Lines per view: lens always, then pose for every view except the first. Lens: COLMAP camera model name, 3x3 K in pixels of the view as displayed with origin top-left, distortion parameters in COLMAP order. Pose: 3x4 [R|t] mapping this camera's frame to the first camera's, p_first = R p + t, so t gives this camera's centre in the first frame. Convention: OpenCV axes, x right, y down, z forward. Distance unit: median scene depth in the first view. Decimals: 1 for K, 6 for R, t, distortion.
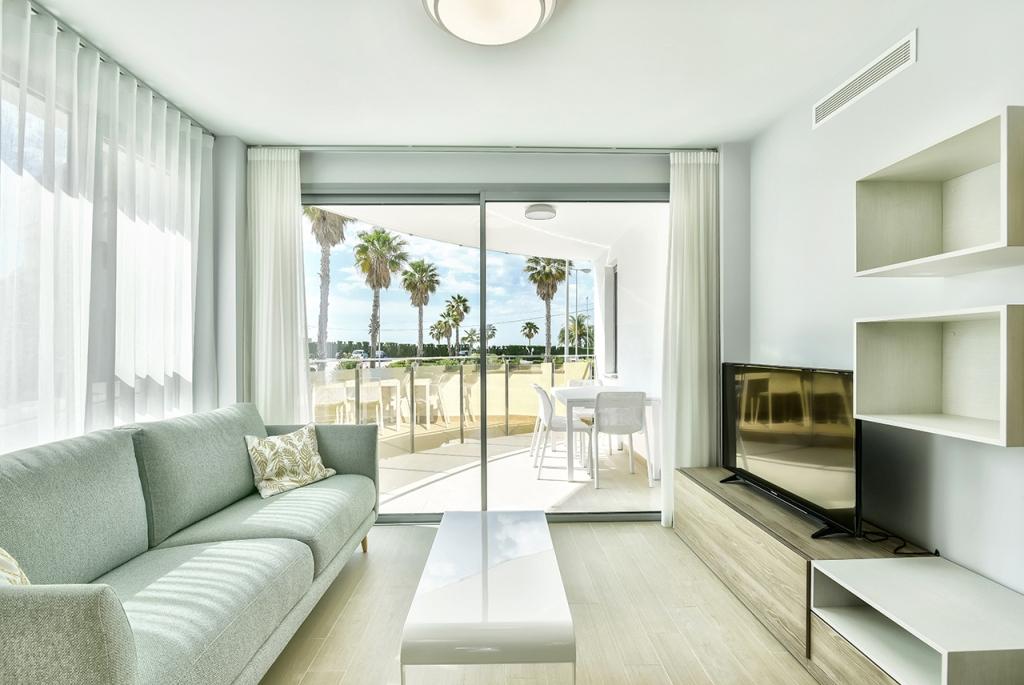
lens RADIAL K [[460.9, 0, 513.3], [0, 460.9, 346.8], [0, 0, 1]] dist [0.019388, -0.000021]
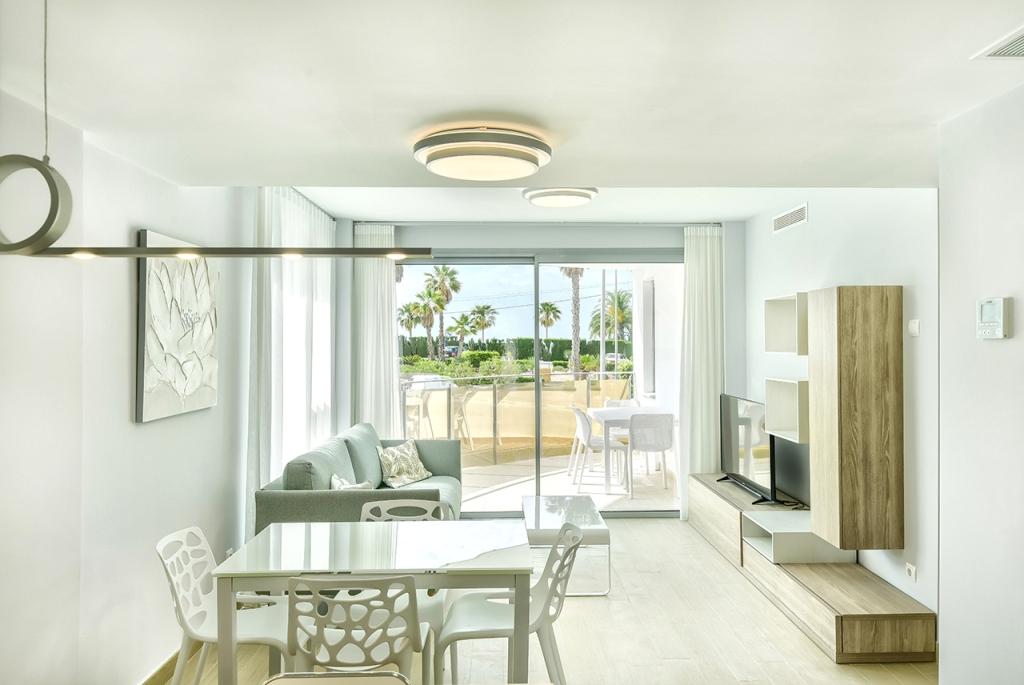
lens RADIAL K [[714.2, 0, 500.9], [0, 714.2, 315.1], [0, 0, 1]] dist [-0.000094, 0.000943]
pose [[0.999665, -0.002109, -0.025803, -0.068366], [0.001329, 0.999544, -0.030182, -0.068206], [0.025855, 0.030137, 0.999211, -0.570373]]
